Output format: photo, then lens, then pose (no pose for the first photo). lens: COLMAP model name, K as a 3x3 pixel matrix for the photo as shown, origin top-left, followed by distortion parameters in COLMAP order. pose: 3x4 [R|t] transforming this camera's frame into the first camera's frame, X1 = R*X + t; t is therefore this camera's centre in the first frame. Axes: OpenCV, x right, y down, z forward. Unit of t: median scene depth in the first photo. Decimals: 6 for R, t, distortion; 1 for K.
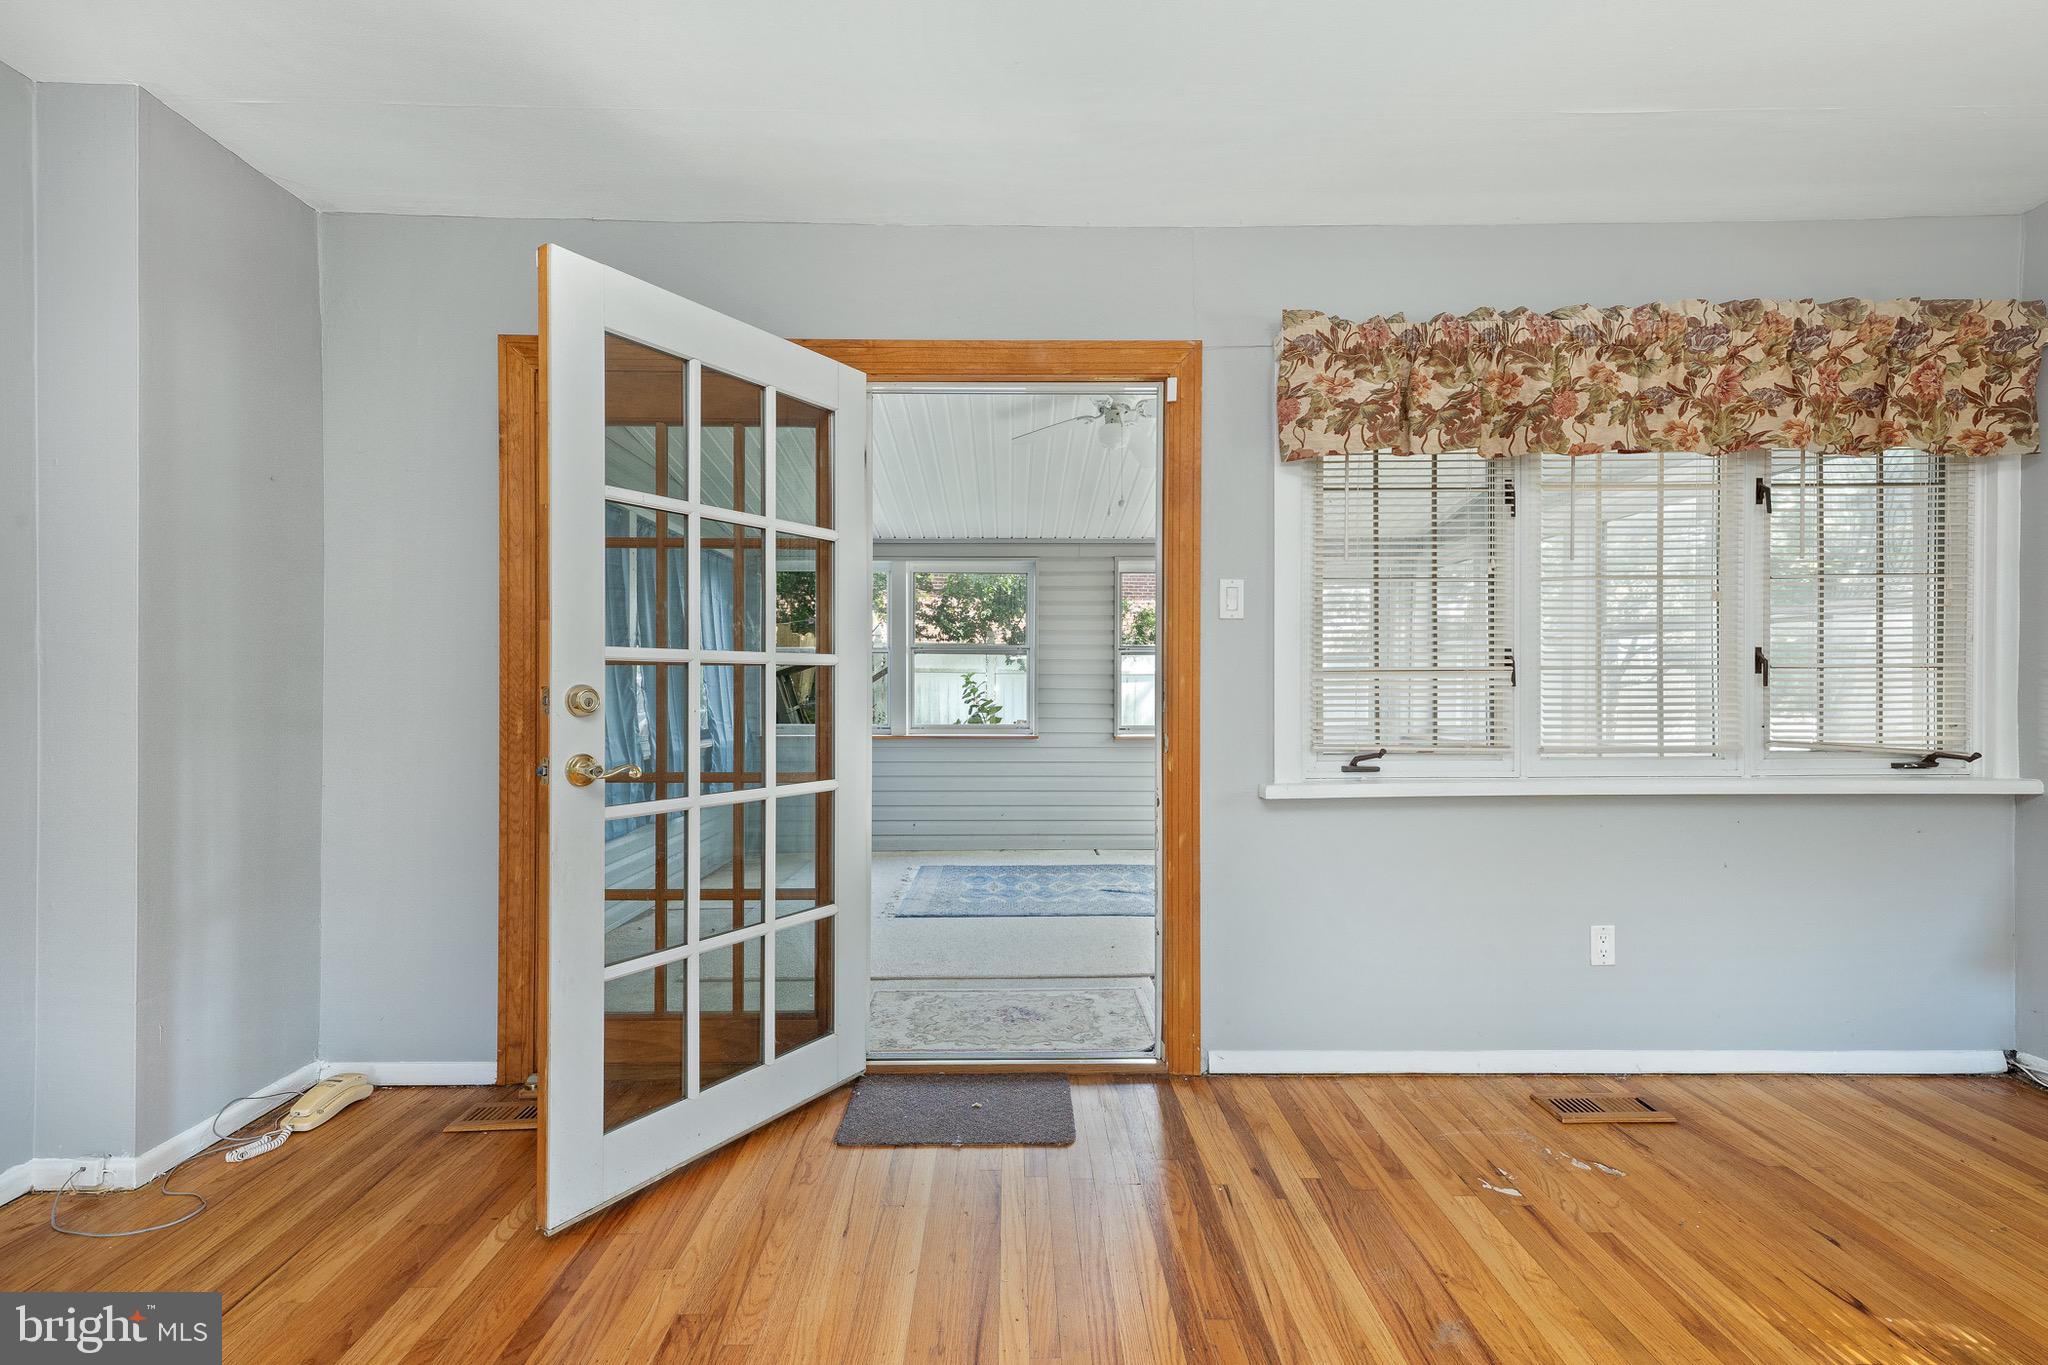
lens RADIAL K [[885.6, 0, 1026.1], [0, 885.6, 688.7], [0, 0, 1]] dist [0.012307, 0.000419]
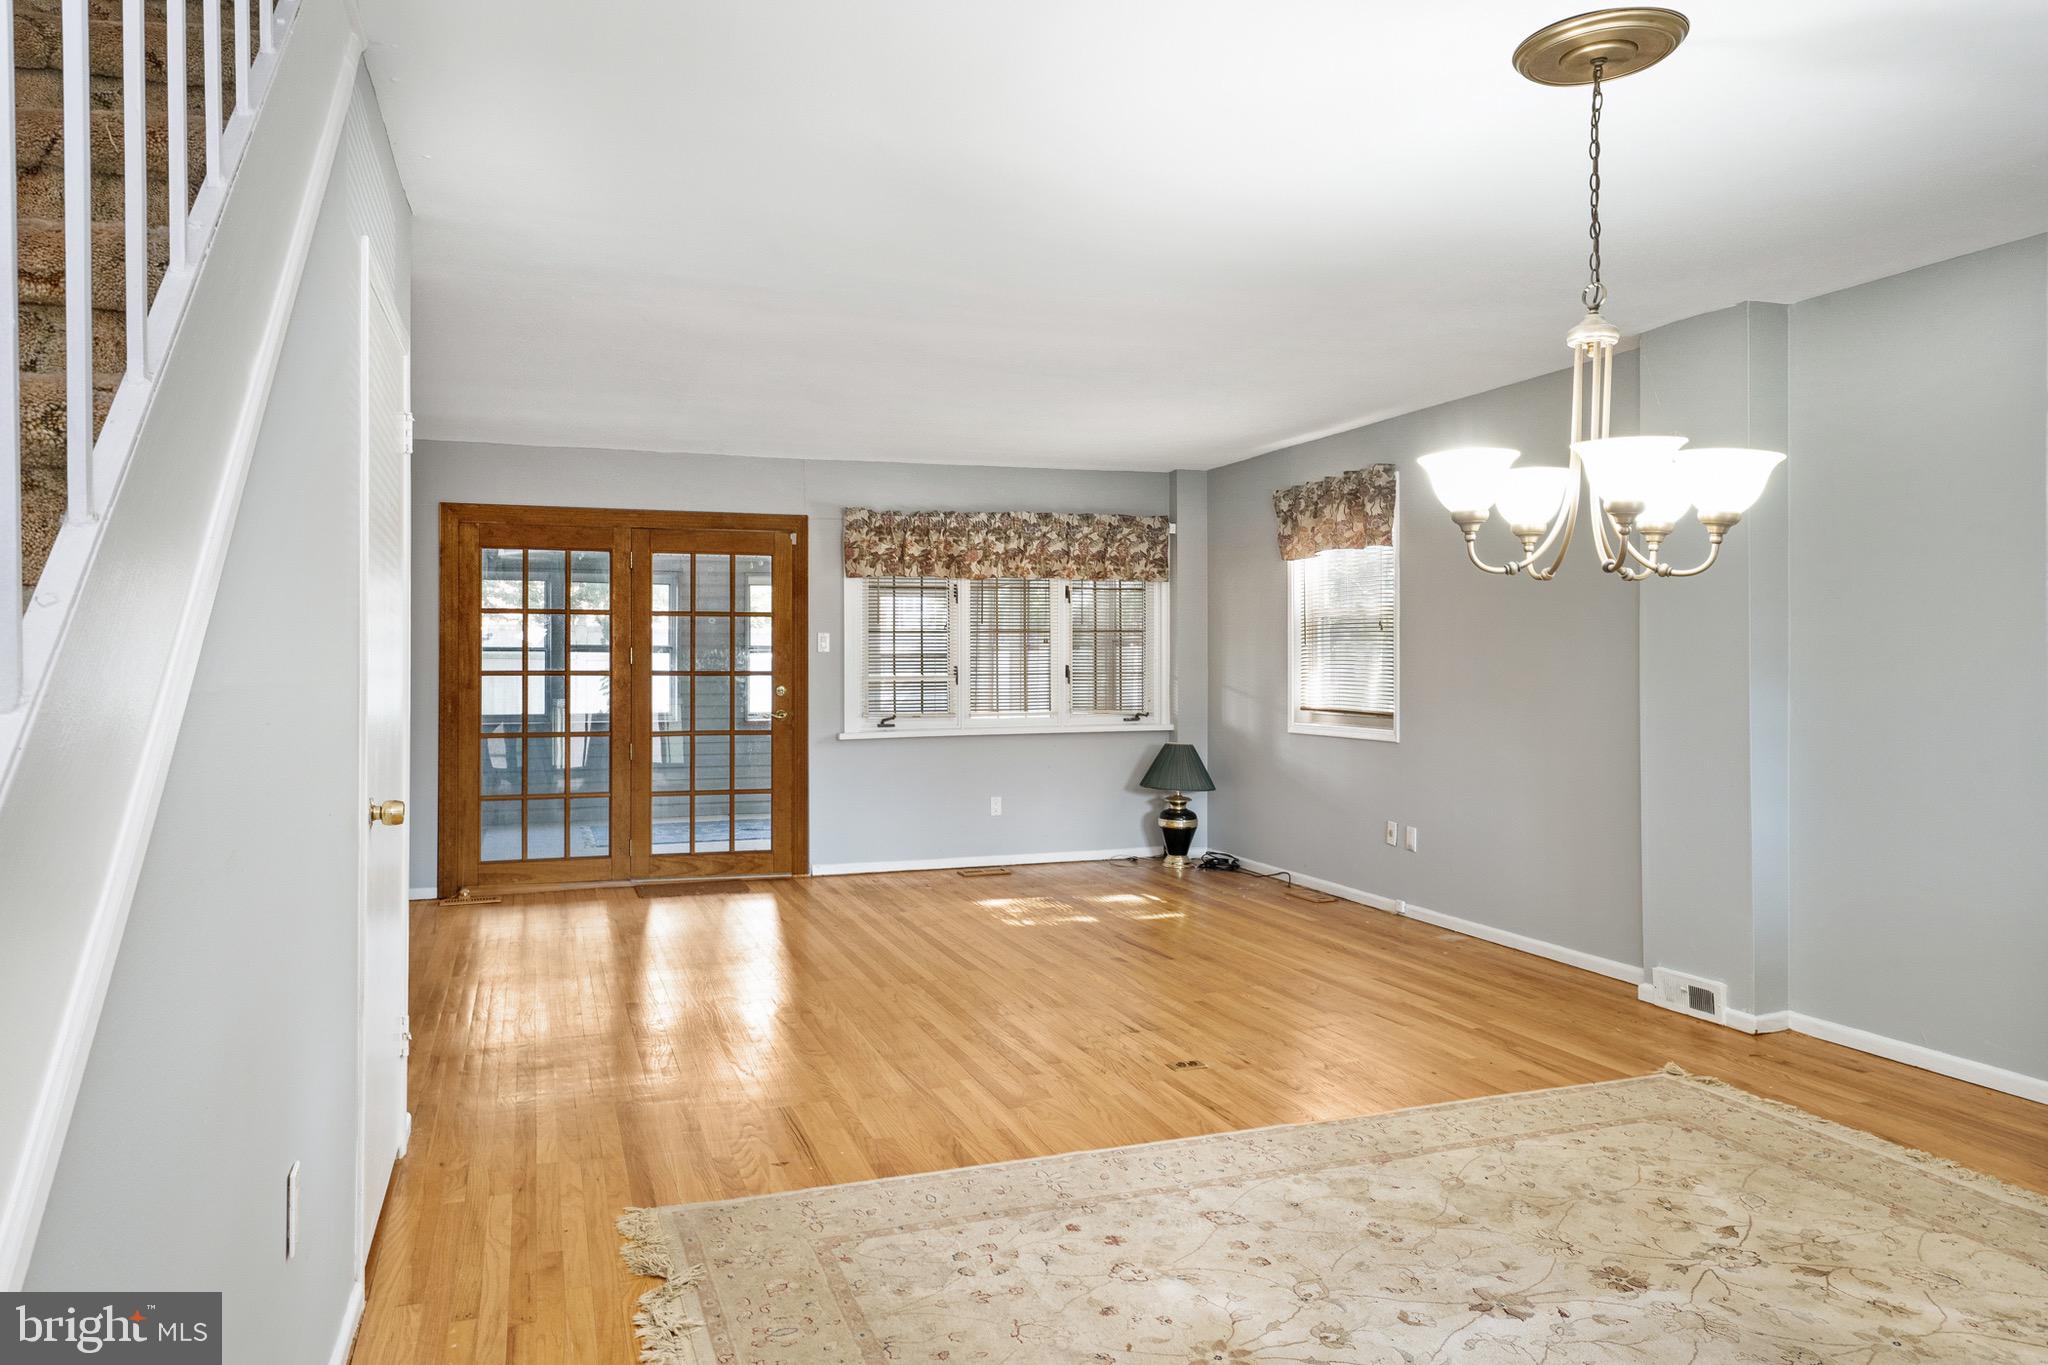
lens RADIAL K [[1334.0, 0, 974.9], [0, 1334.0, 672.3], [0, 0, 1]] dist [0.028703, 0.000872]
pose [[0.950953, -0.004121, 0.309309, -0.402276], [0.003431, 0.999990, 0.002776, -0.041640], [-0.309318, -0.001579, 0.950957, -2.110289]]
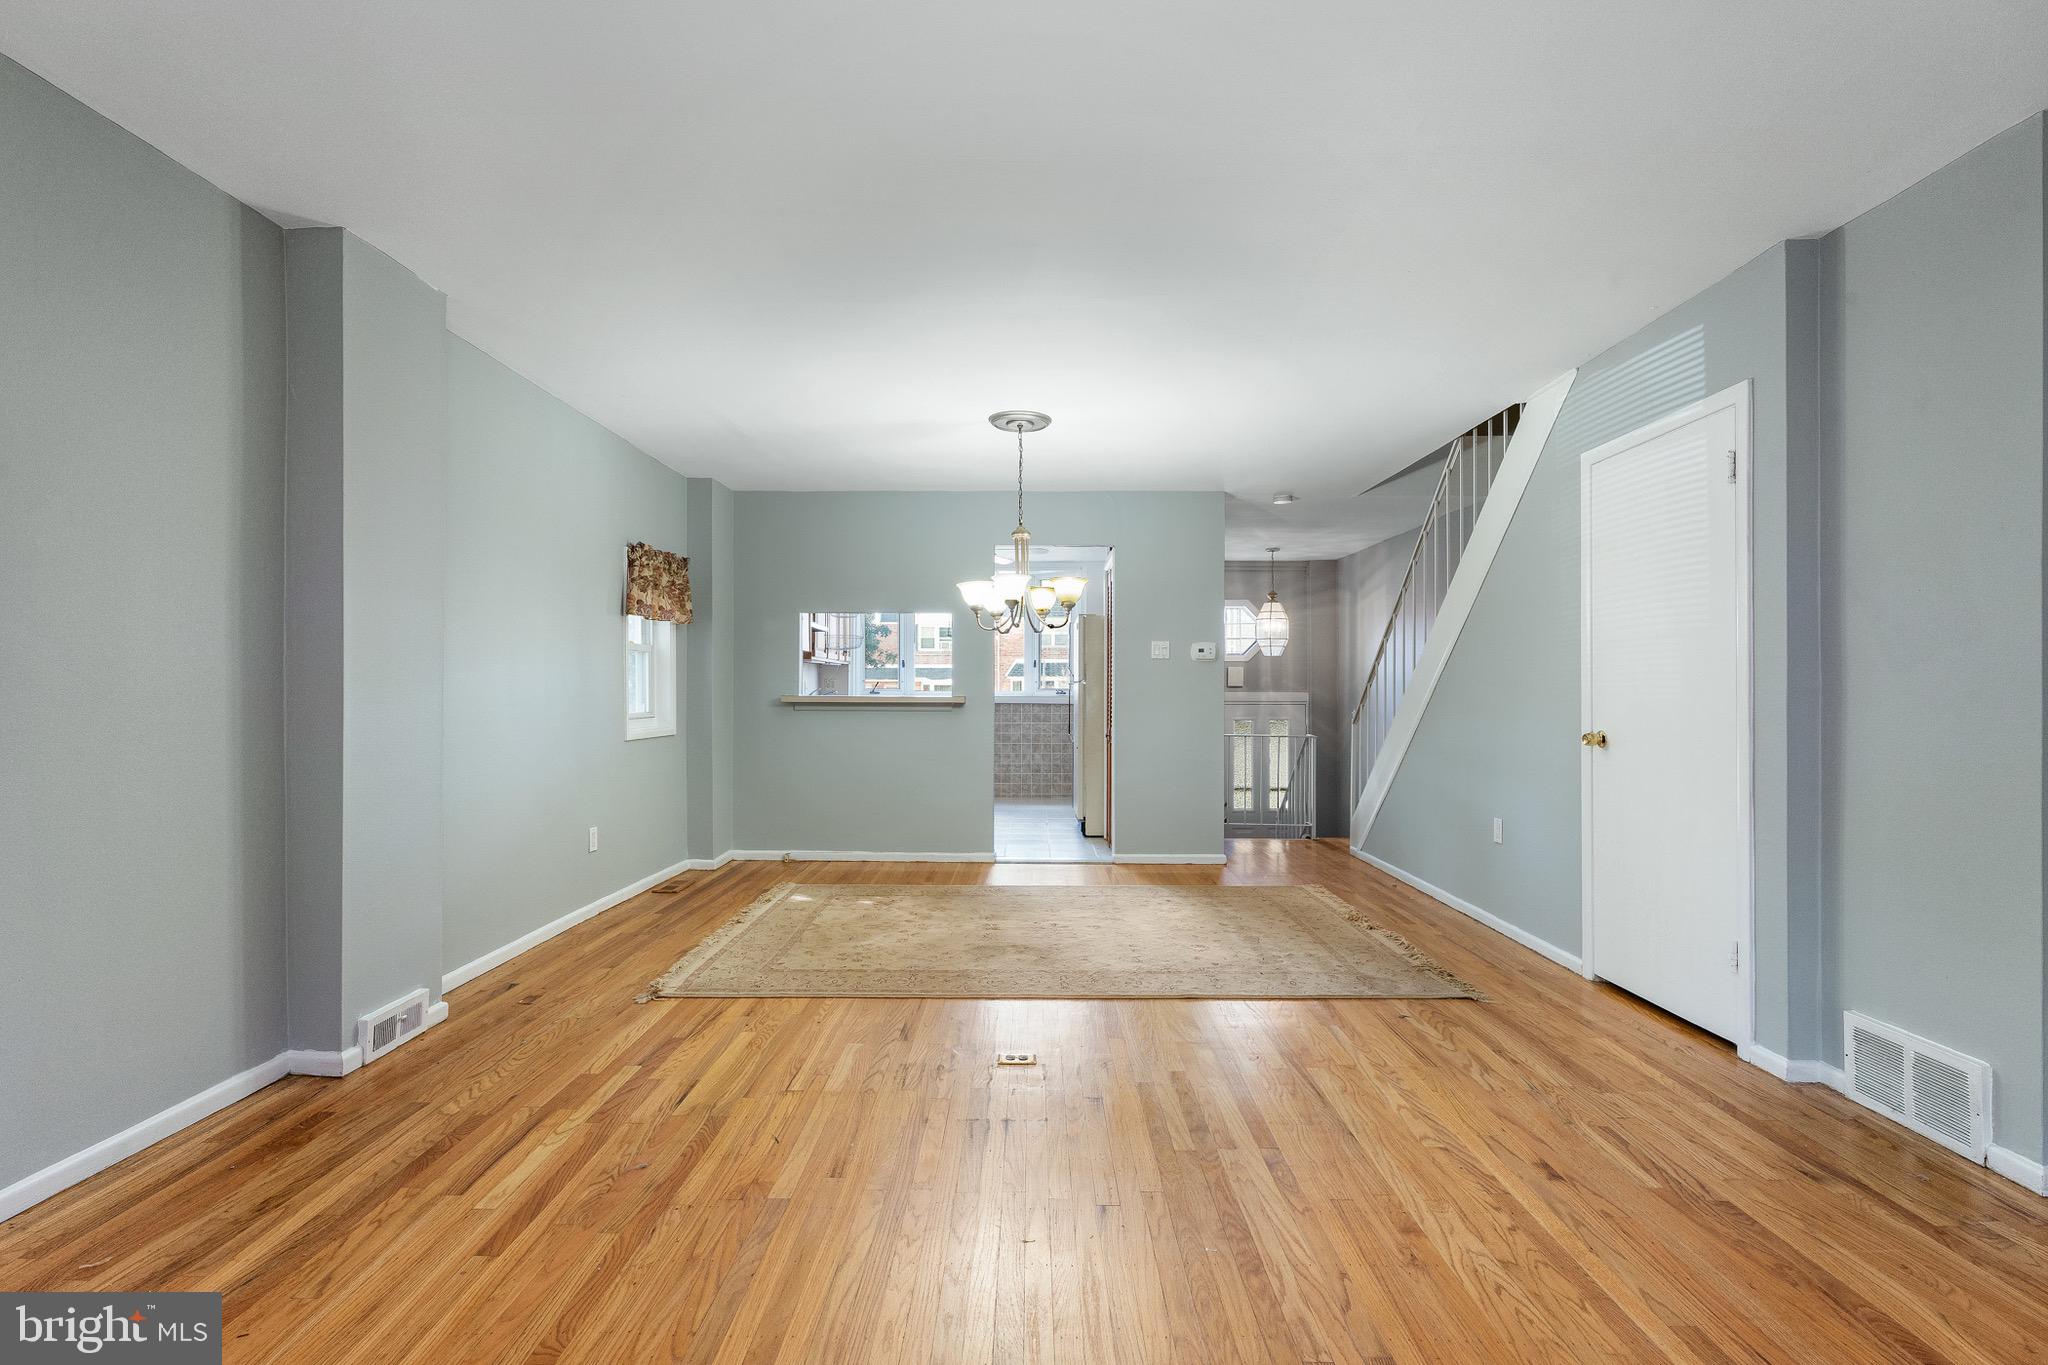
lens RADIAL K [[936.0, 0, 1024.0], [0, 936.0, 682.5], [0, 0, 1]] dist [0.000553, -0.000006]
pose [[-0.999862, -0.002517, 0.016414, 0.356384], [-0.002578, 0.999990, -0.003654, -0.003826], [-0.016404, -0.003696, -0.999859, 0.616114]]
